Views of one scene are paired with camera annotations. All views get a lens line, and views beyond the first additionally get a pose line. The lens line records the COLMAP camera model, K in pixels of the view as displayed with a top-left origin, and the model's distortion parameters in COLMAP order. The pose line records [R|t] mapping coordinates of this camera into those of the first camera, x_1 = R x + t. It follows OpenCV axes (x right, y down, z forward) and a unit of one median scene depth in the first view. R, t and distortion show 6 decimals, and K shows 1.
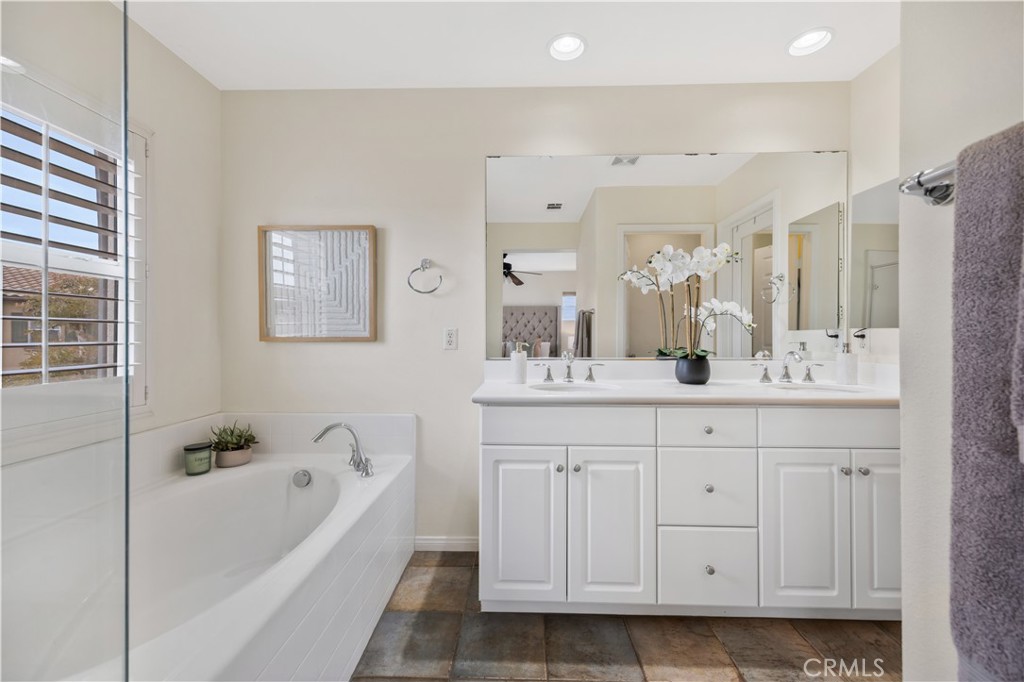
lens RADIAL K [[403.8, 0, 511.7], [0, 403.8, 337.0], [0, 0, 1]] dist [-0.002323, -0.000339]
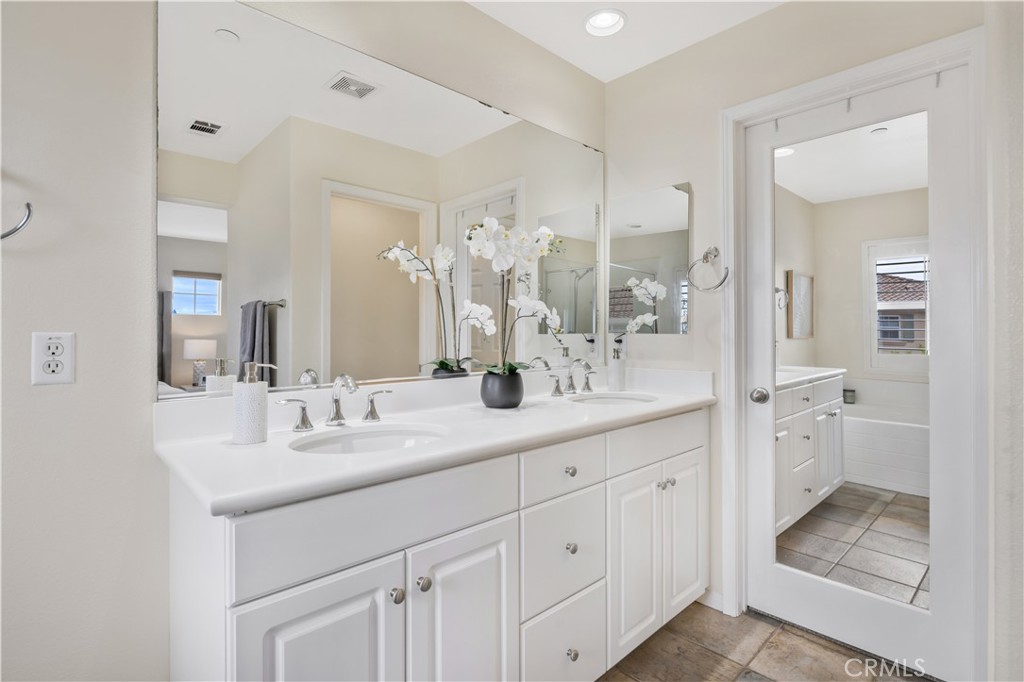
lens RADIAL K [[492.1, 0, 513.2], [0, 492.1, 334.1], [0, 0, 1]] dist [-0.018519, -0.000284]
pose [[0.704541, -0.001551, 0.709661, -0.179890], [0.005879, 0.999976, -0.003651, -0.016498], [-0.709639, 0.006744, 0.704533, 0.328360]]
